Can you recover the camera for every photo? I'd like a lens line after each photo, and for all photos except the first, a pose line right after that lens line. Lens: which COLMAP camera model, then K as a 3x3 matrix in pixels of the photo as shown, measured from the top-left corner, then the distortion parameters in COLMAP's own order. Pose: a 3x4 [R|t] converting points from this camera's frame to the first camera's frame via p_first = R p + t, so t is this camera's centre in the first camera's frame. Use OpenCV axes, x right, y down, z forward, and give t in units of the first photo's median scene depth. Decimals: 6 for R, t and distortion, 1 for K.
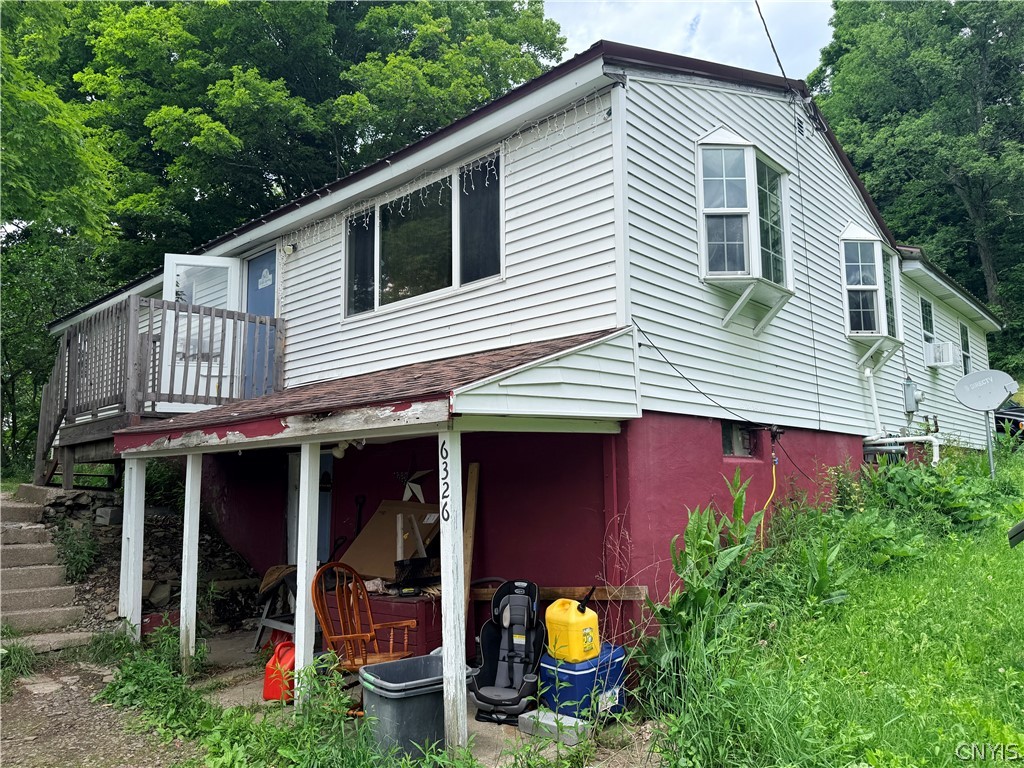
lens RADIAL K [[718.3, 0, 520.6], [0, 718.3, 377.6], [0, 0, 1]] dist [0.080885, -0.108463]
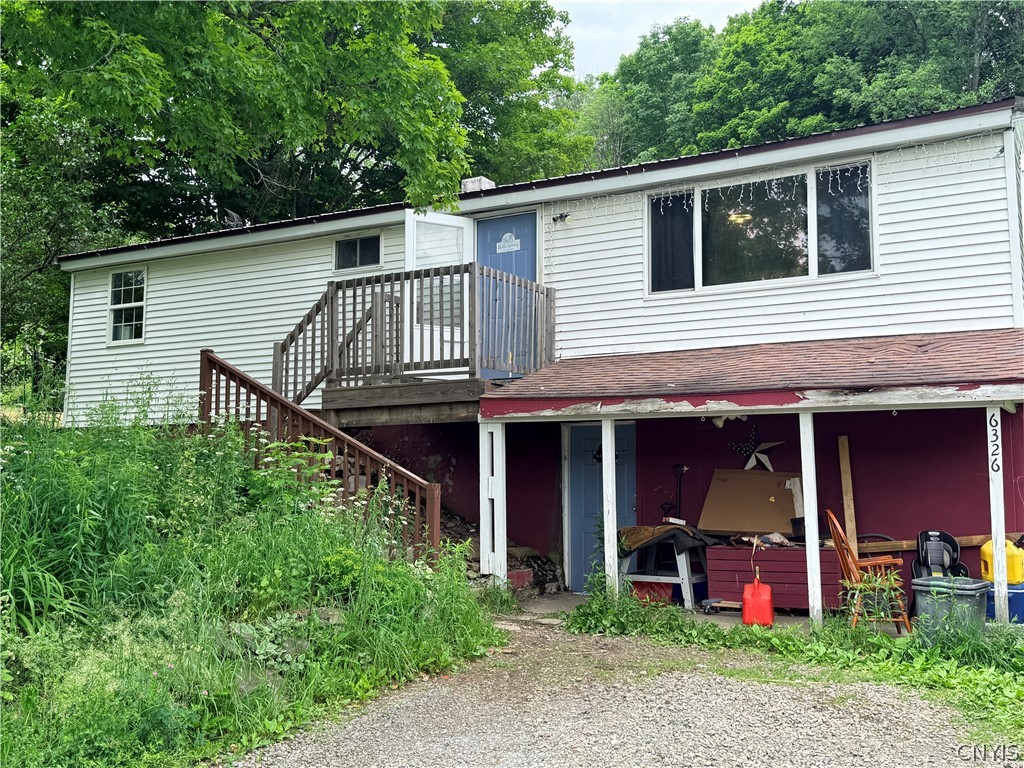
lens RADIAL K [[977.9, 0, 511.7], [0, 977.9, 387.0], [0, 0, 1]] dist [0.089182, 0.000000]
pose [[0.971513, 0.028398, 0.235278, -0.849425], [-0.040402, 0.998108, 0.046355, -0.007415], [-0.233516, -0.054540, 0.970822, -0.362513]]
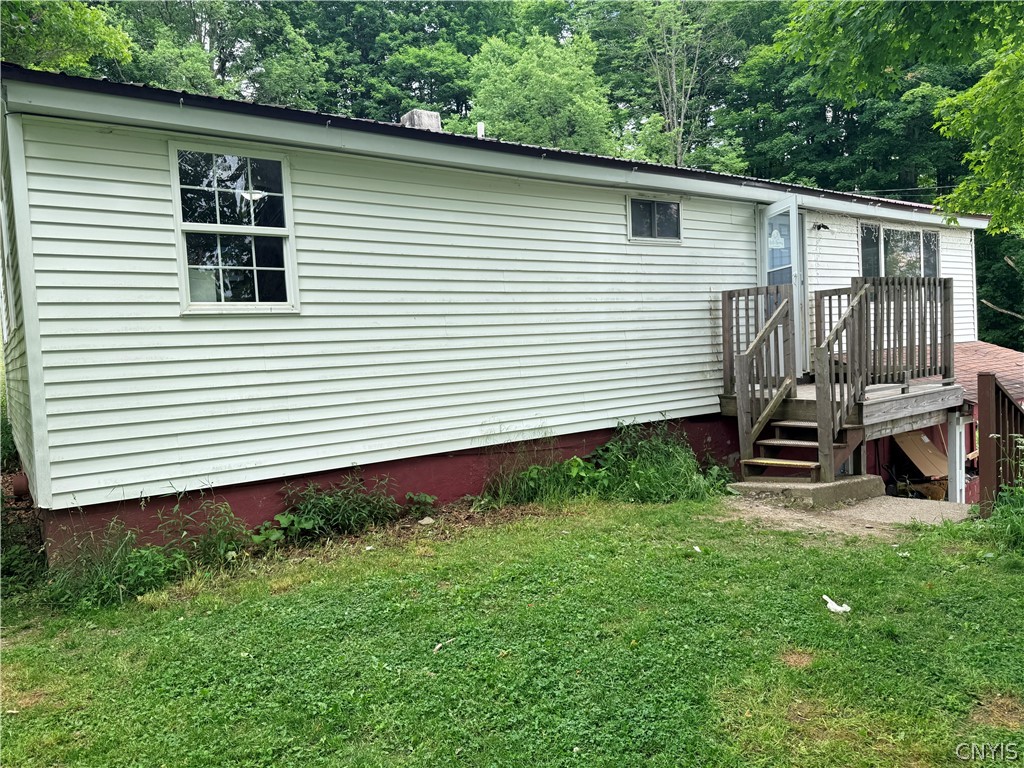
lens RADIAL K [[718.3, 0, 509.8], [0, 718.3, 384.5], [0, 0, 1]] dist [0.080885, -0.108463]
pose [[0.194057, -0.035134, 0.980361, -1.845481], [-0.074704, 0.995927, 0.050479, 0.050143], [-0.978142, -0.083032, 0.190642, 1.504591]]
